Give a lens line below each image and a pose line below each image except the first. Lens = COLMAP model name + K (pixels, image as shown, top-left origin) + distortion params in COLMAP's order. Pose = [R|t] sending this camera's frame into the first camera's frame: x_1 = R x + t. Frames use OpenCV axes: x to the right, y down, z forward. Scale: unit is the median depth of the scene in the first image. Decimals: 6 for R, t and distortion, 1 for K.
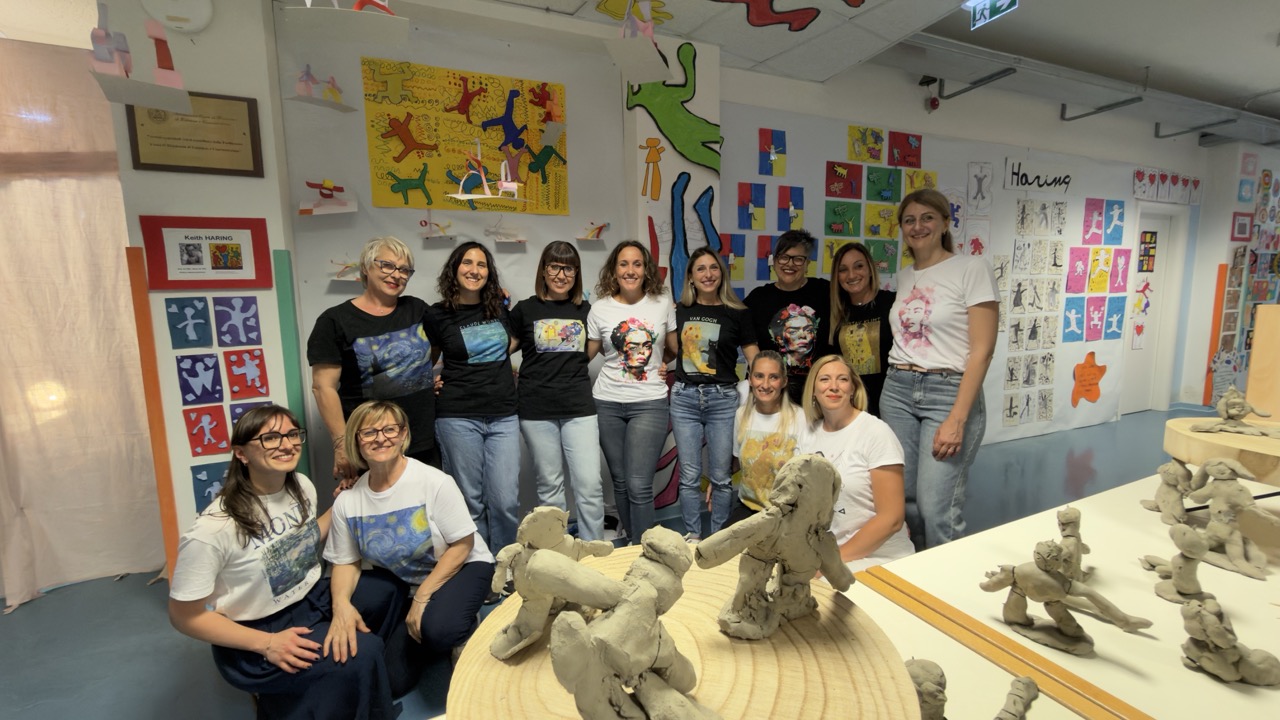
lens RADIAL K [[484.6, 0, 636.2], [0, 484.6, 346.9], [0, 0, 1]] dist [-0.001324, -0.000181]
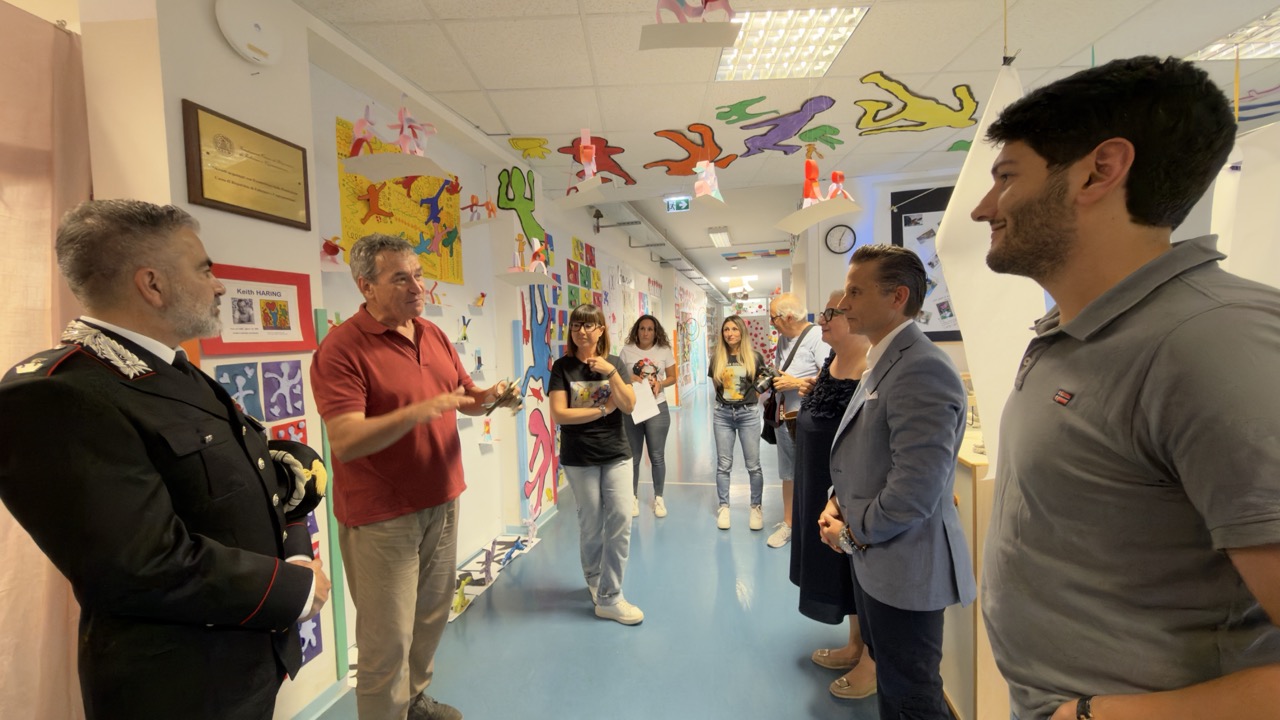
lens RADIAL K [[484.6, 0, 644.0], [0, 484.6, 365.1], [0, 0, 1]] dist [-0.001324, -0.000181]
pose [[0.589556, -0.050705, 0.806134, -1.139802], [0.122673, 0.992071, -0.027315, 0.005363], [-0.798358, 0.114994, 0.591102, -0.020248]]
